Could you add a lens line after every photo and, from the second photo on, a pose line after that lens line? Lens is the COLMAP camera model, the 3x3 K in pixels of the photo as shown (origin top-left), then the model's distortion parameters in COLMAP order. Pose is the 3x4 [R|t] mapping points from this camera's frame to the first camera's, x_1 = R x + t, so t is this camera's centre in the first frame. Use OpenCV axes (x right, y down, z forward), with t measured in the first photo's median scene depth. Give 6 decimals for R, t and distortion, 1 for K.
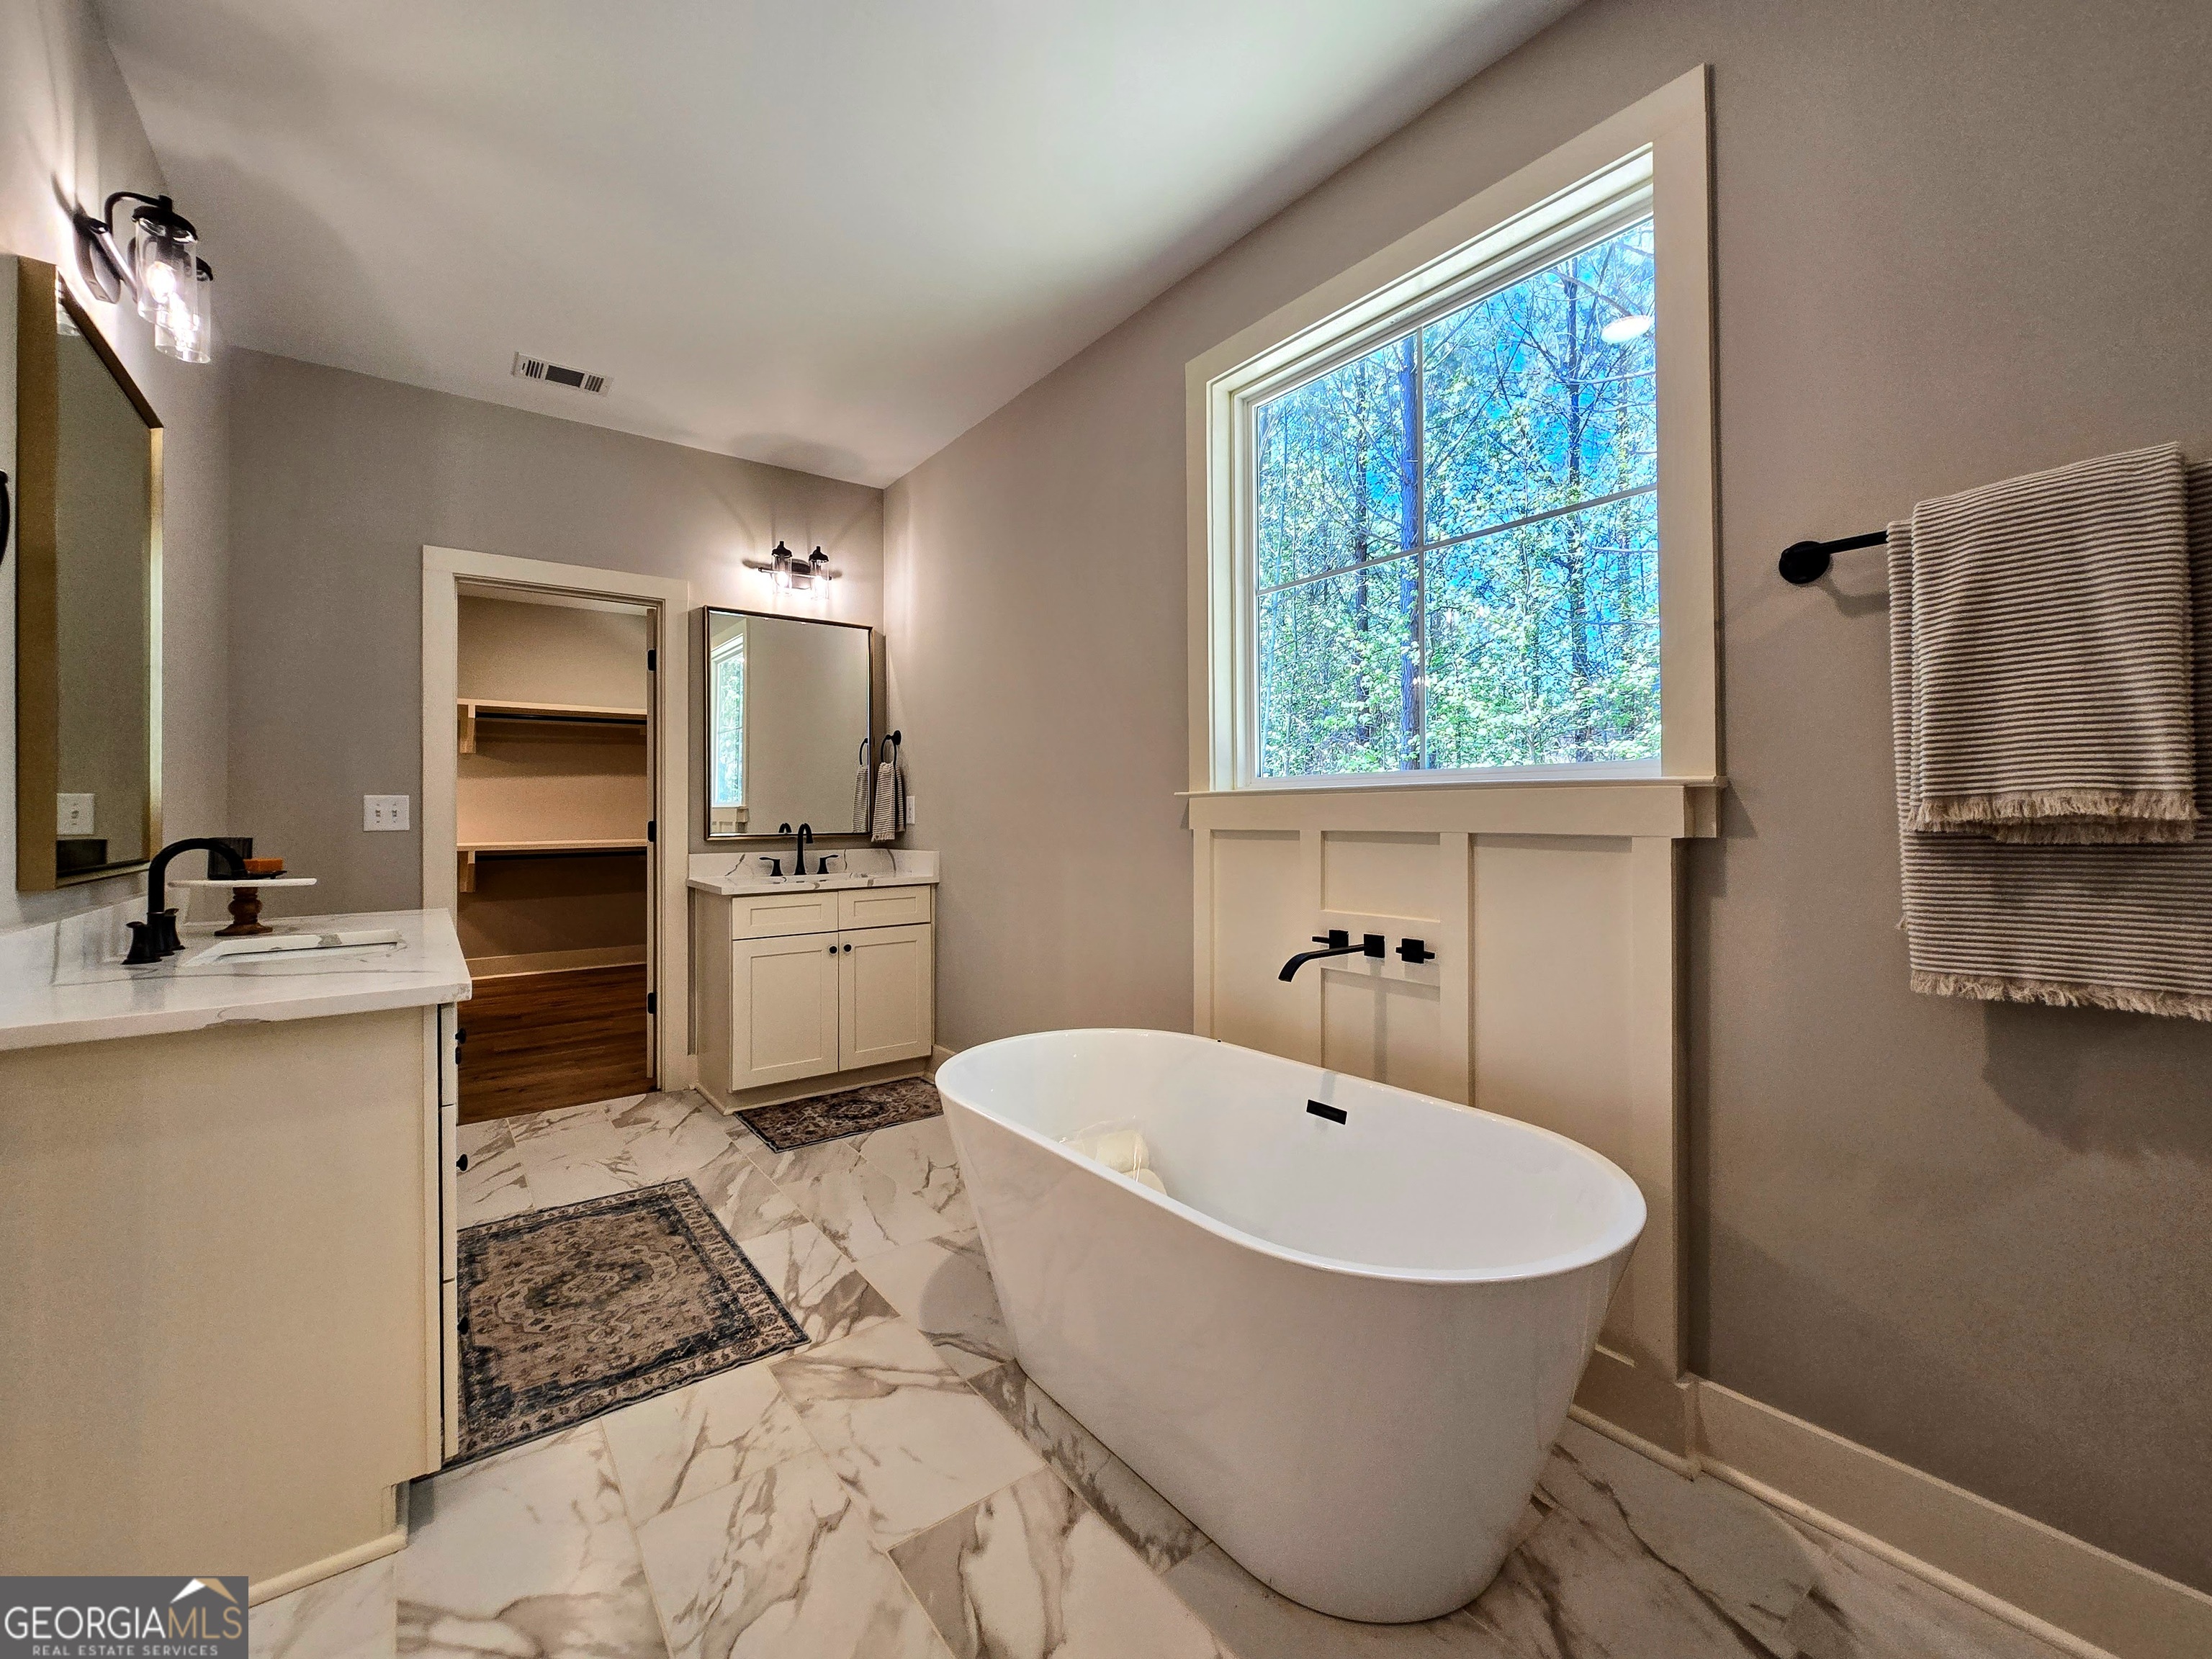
lens RADIAL K [[904.6, 0, 1109.6], [0, 904.6, 803.9], [0, 0, 1]] dist [-0.001240, -0.000373]
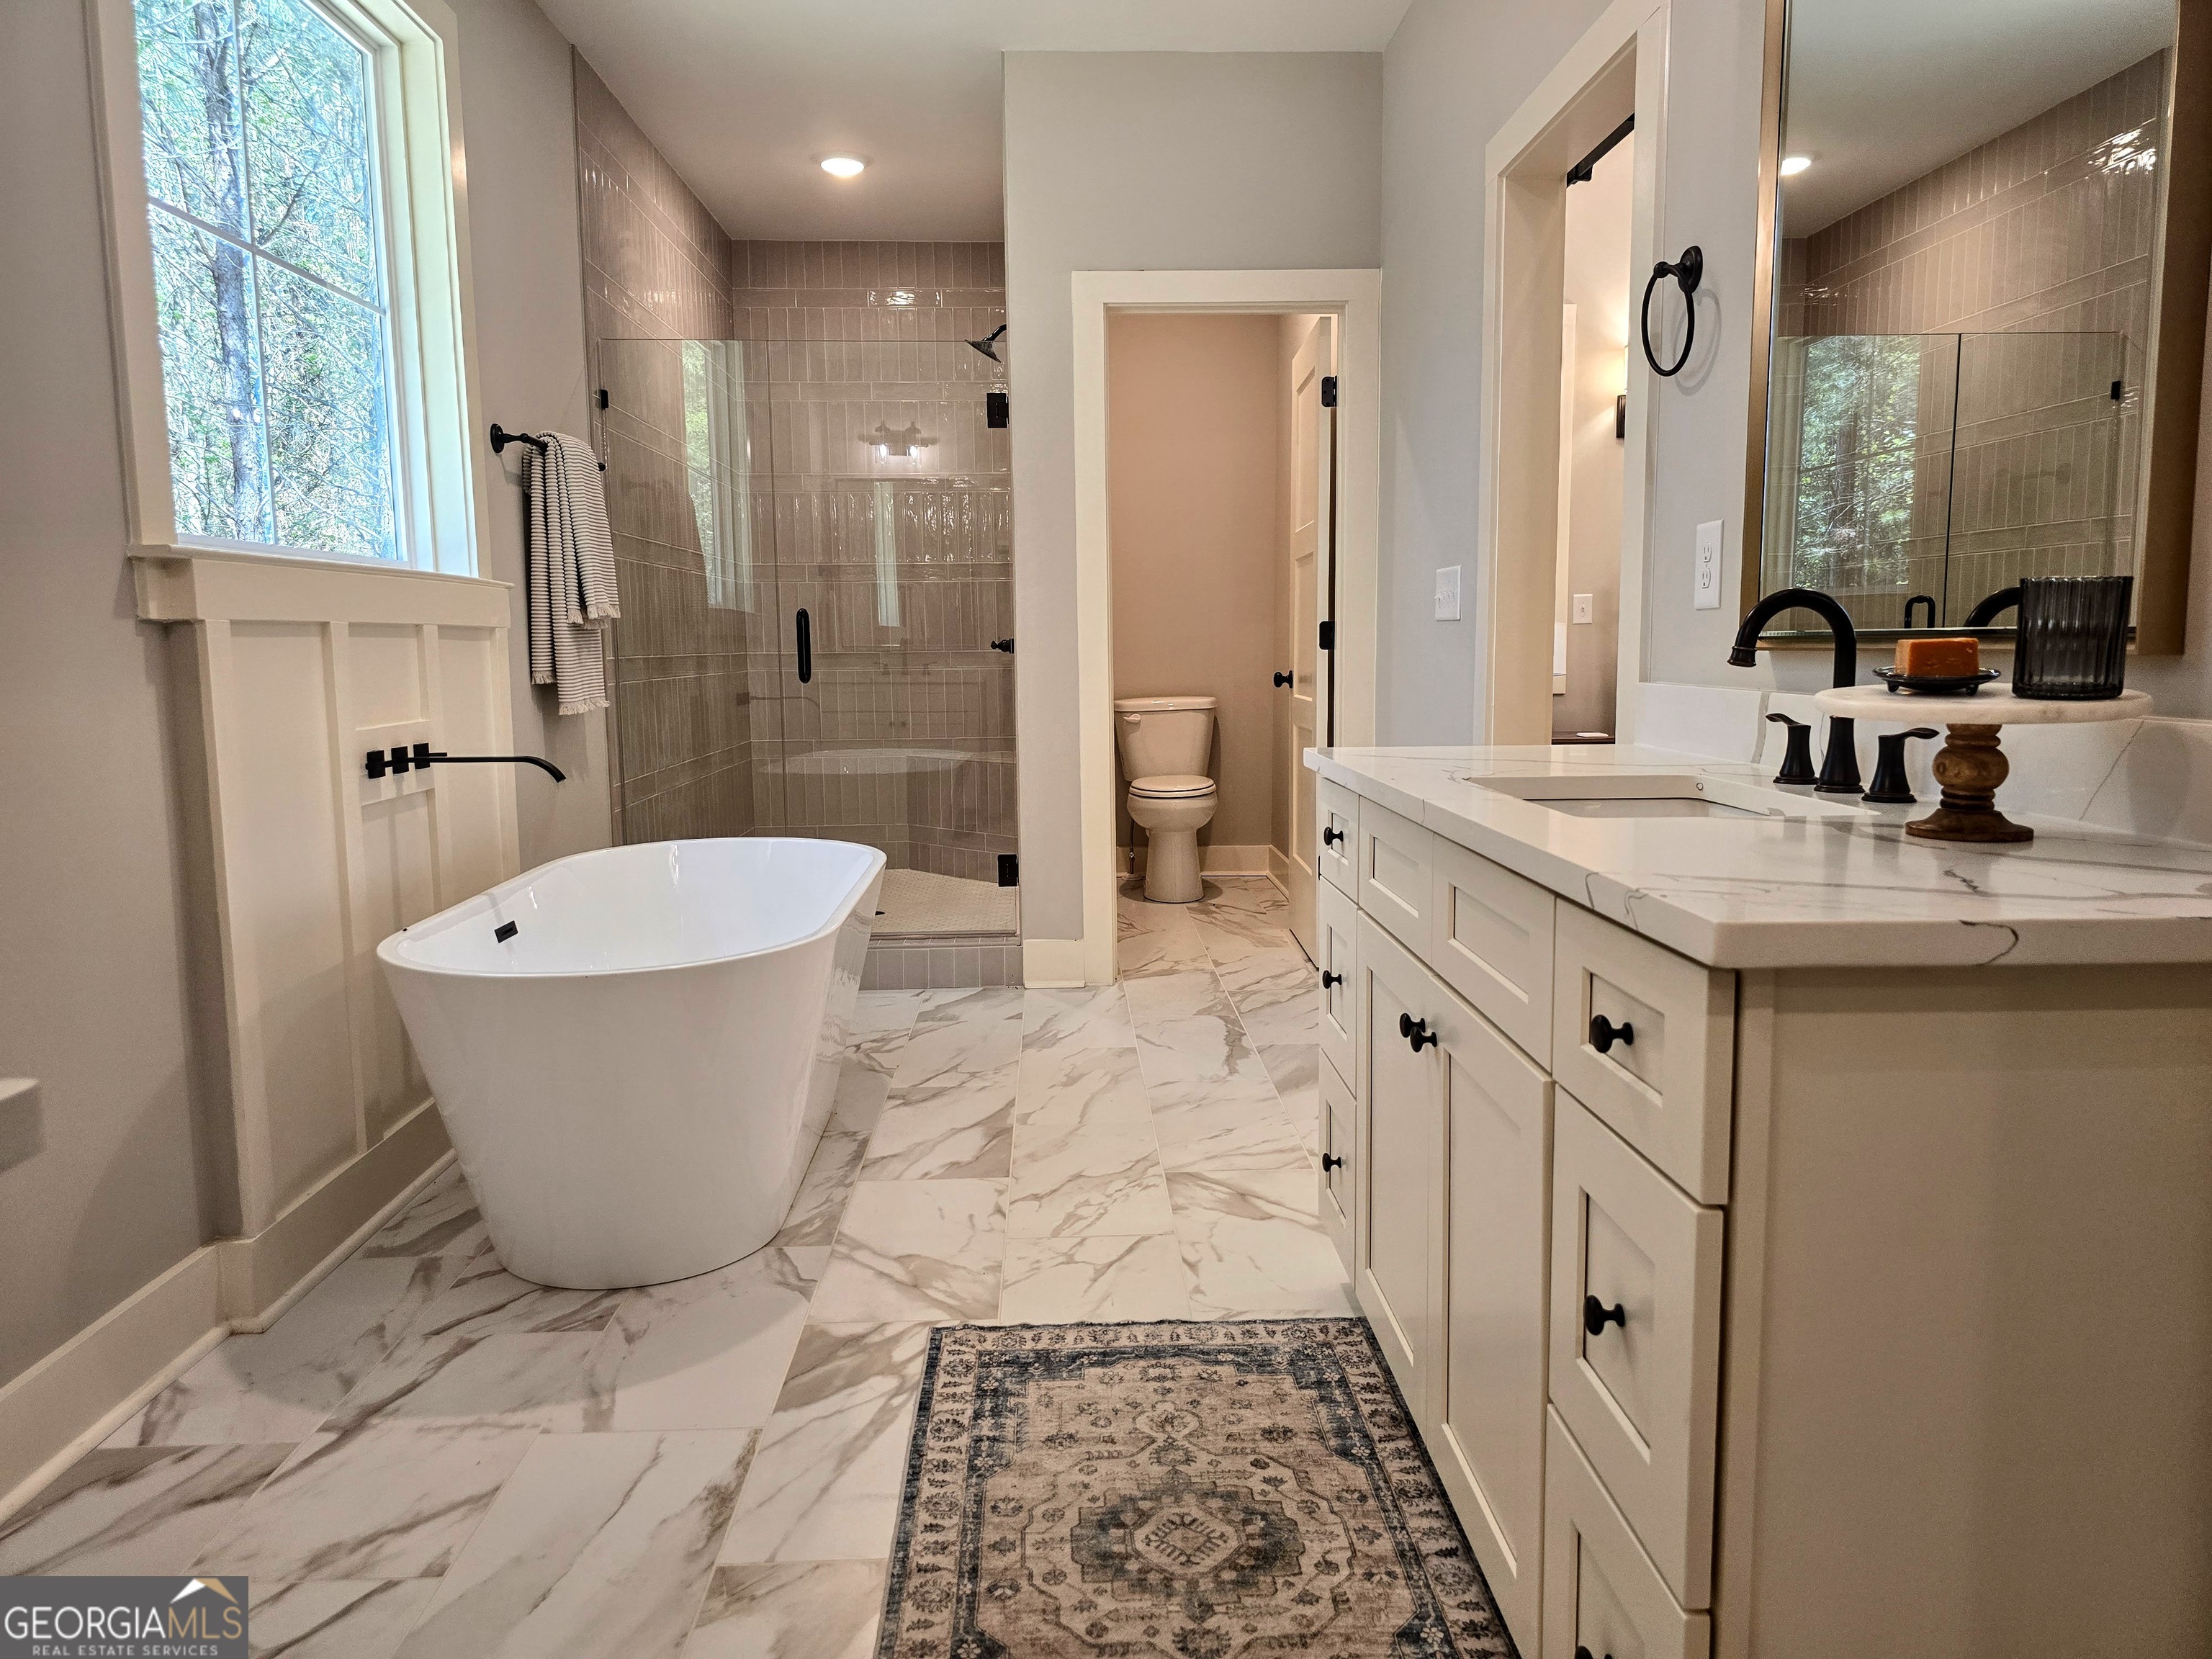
lens RADIAL K [[1471.8, 0, 1106.0], [0, 1471.8, 829.5], [0, 0, 1]] dist [0.009110, 0.002044]
pose [[-0.814909, -0.058180, 0.576661, -1.082856], [0.010082, 0.993375, 0.114471, 0.073574], [-0.579501, 0.099097, -0.808924, 1.810578]]
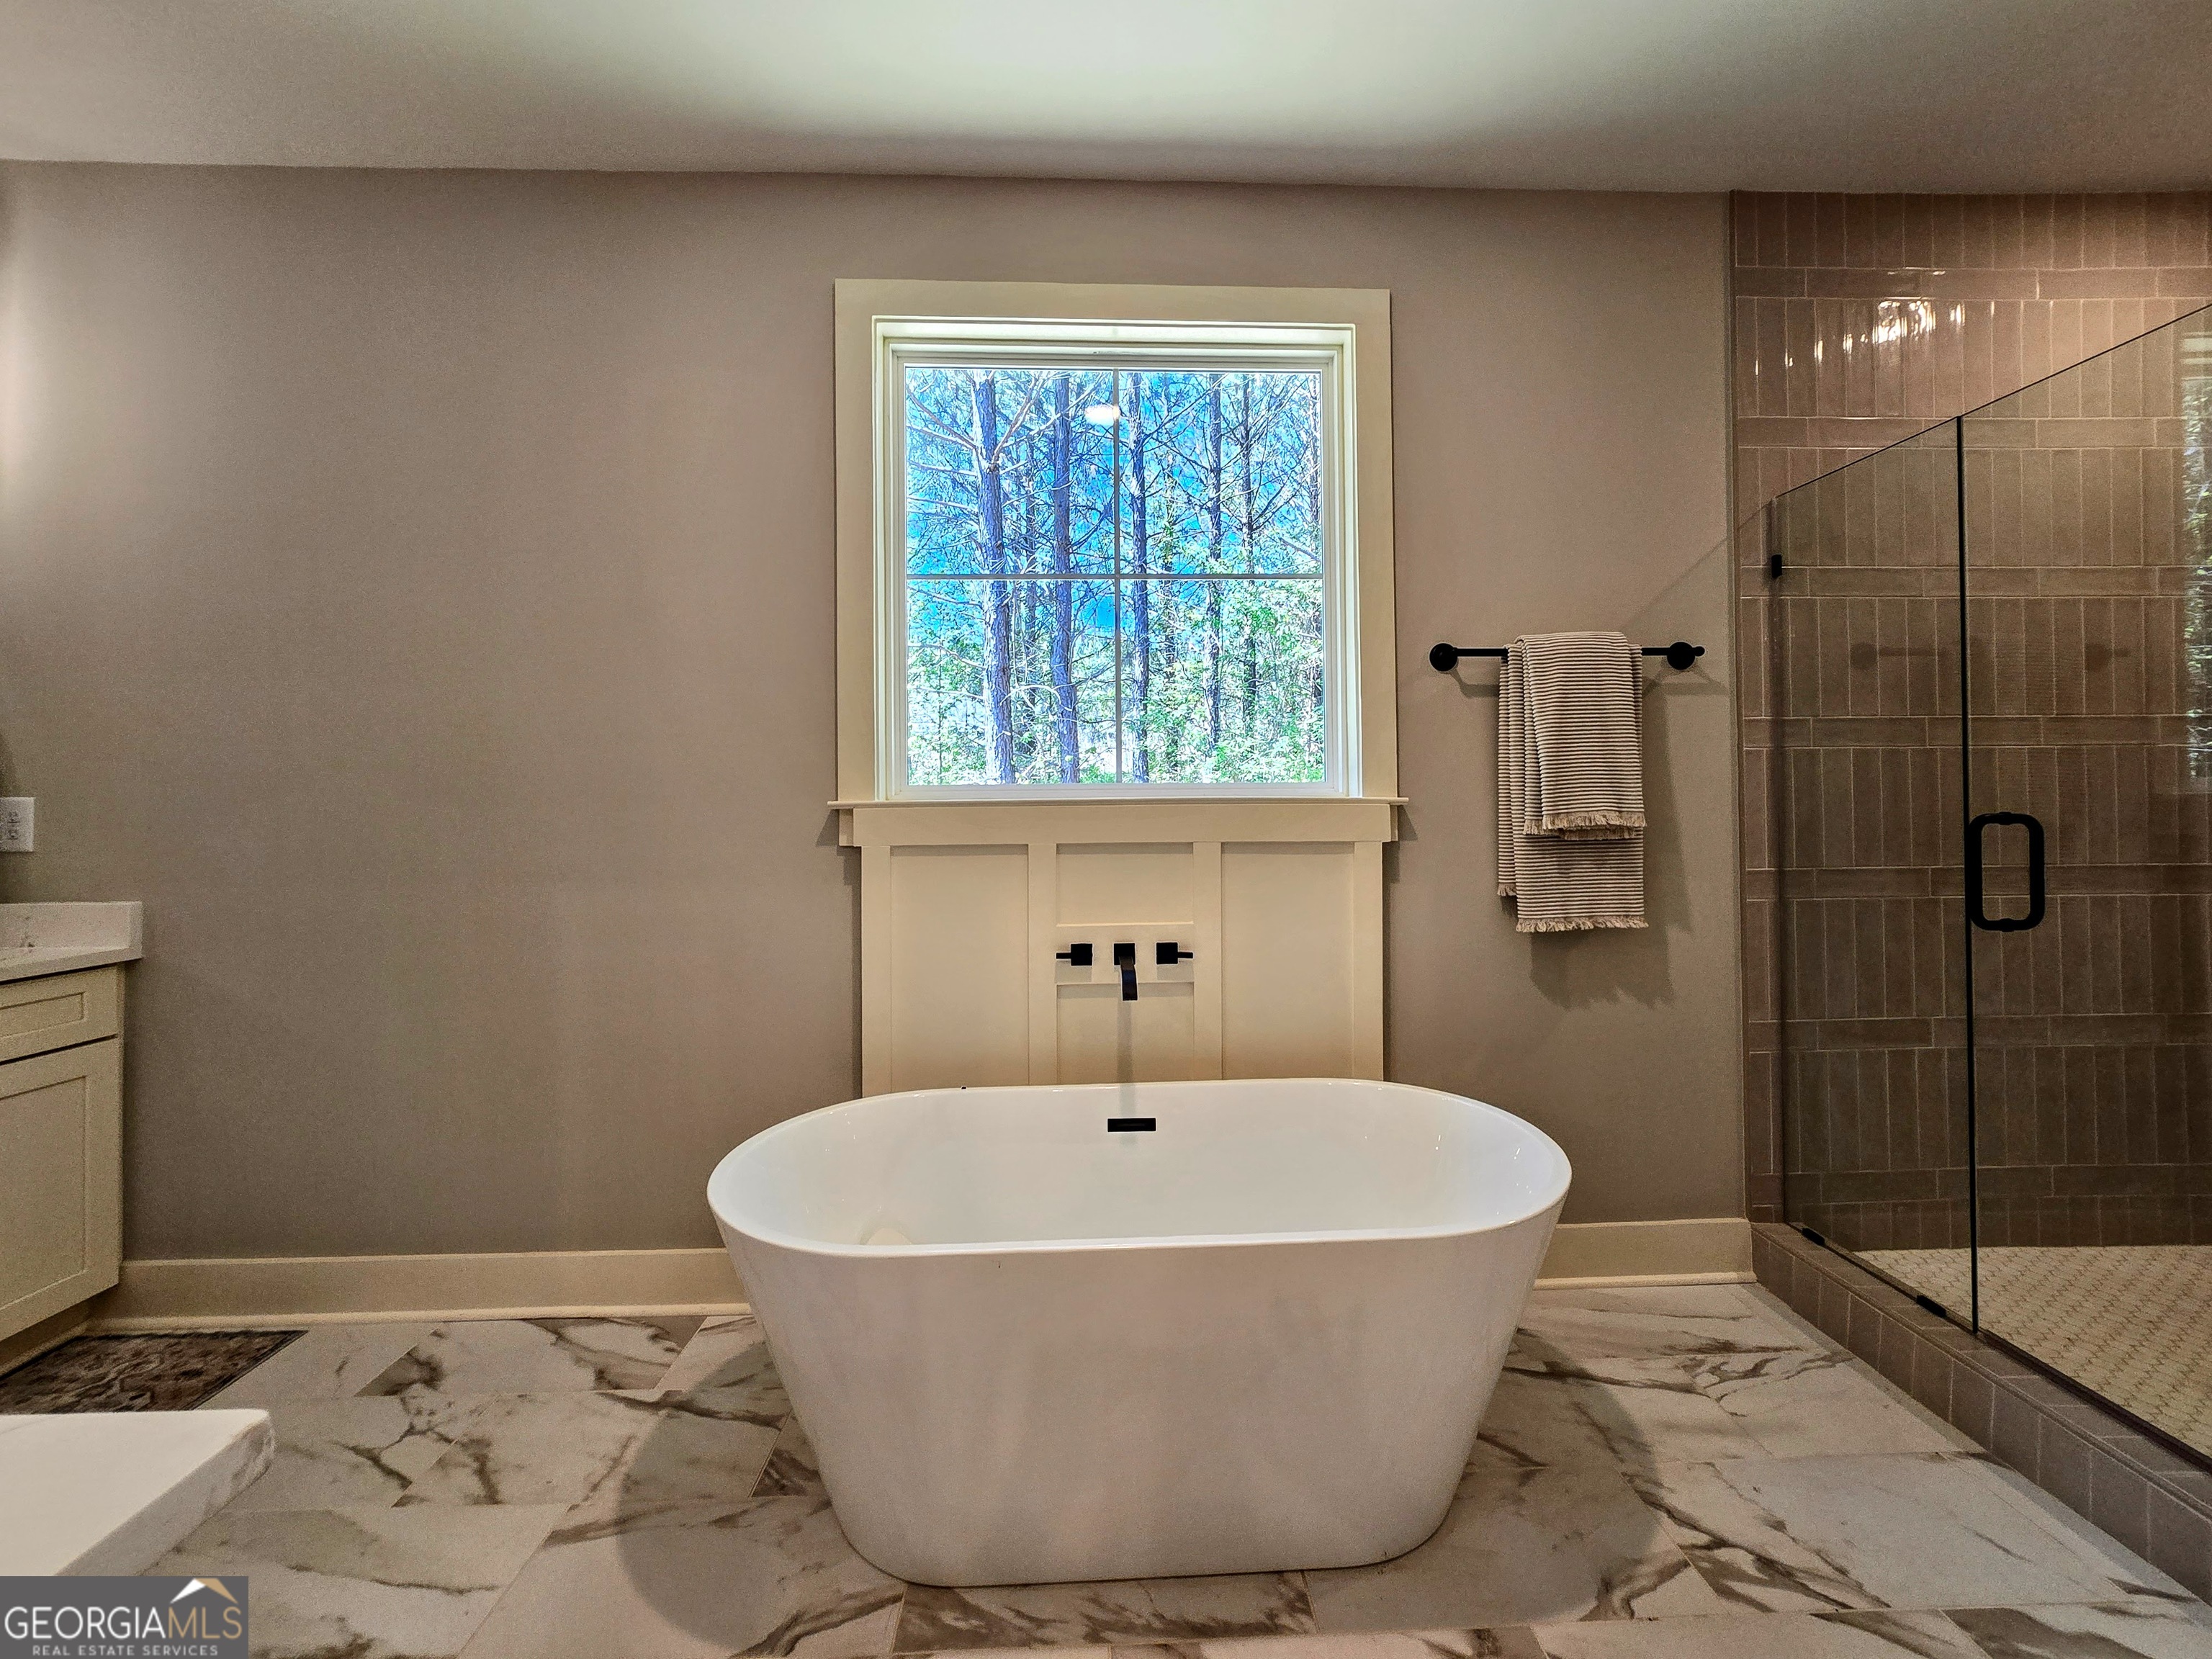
lens RADIAL K [[910.8, 0, 1116.4], [0, 910.8, 800.4], [0, 0, 1]] dist [-0.003935, -0.001046]
pose [[0.578997, 0.011968, 0.815242, -0.584568], [-0.003866, 0.999921, -0.011933, -0.005753], [-0.815321, 0.003758, 0.578998, 0.422942]]
